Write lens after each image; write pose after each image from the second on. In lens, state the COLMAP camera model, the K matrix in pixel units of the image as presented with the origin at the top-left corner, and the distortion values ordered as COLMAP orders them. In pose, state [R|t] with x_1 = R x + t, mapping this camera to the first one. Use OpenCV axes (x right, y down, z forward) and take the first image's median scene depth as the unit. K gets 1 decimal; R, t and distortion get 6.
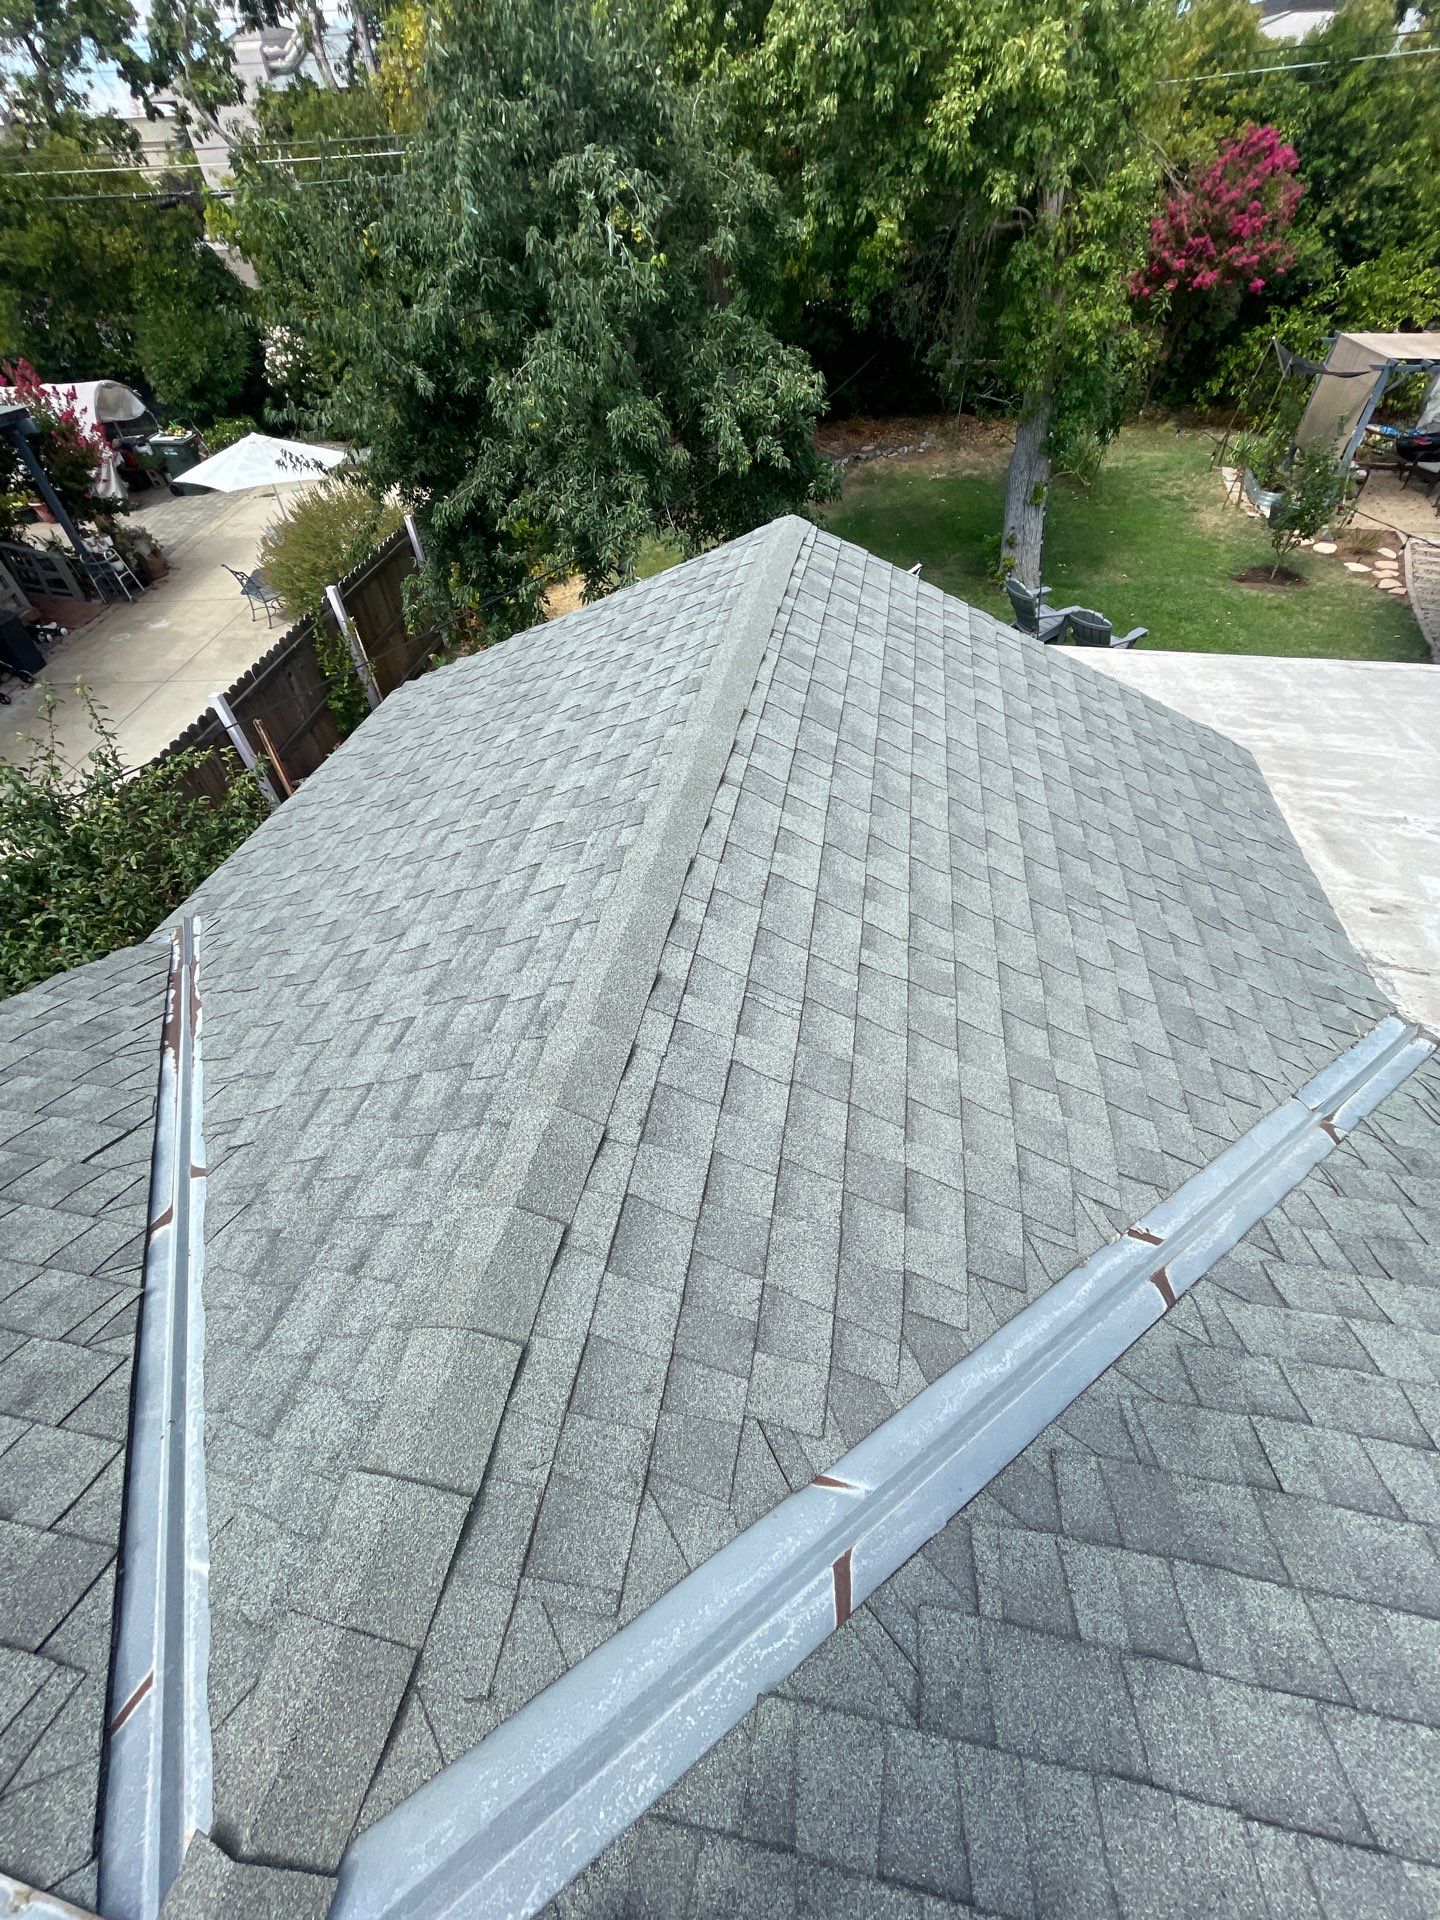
lens RADIAL K [[780.3, 0, 725.5], [0, 780.3, 957.0], [0, 0, 1]] dist [-0.002512, 0.000352]
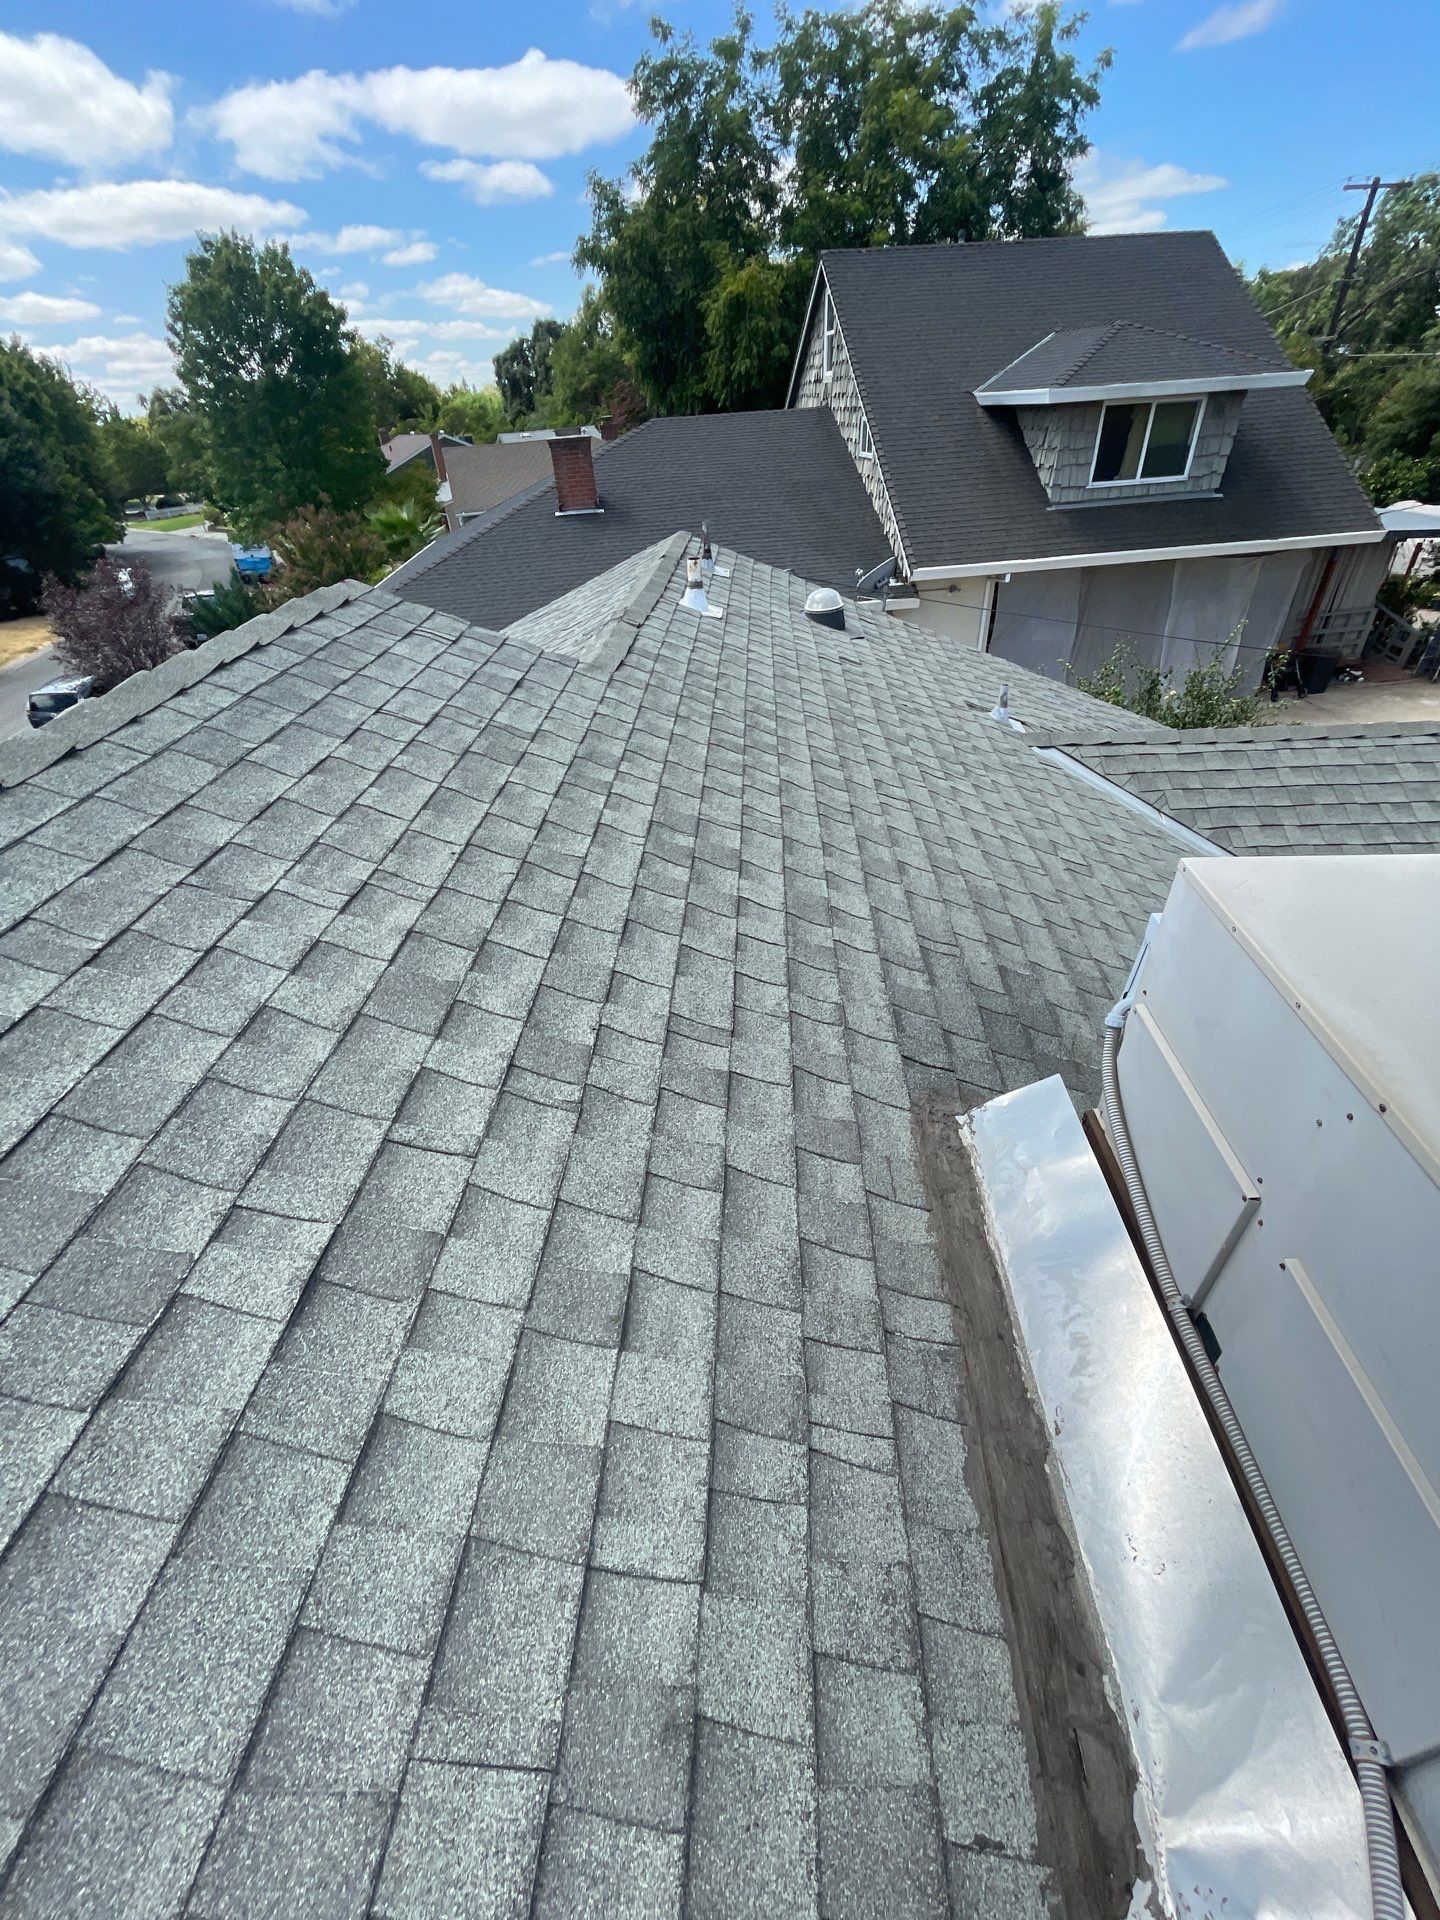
lens RADIAL K [[773.4, 0, 709.4], [0, 773.4, 961.6], [0, 0, 1]] dist [-0.002094, -0.003409]
pose [[0.125226, 0.606493, -0.785165, 0.486731], [-0.670738, 0.634890, 0.383439, 0.183771], [0.731047, 0.478623, 0.486303, -0.299709]]
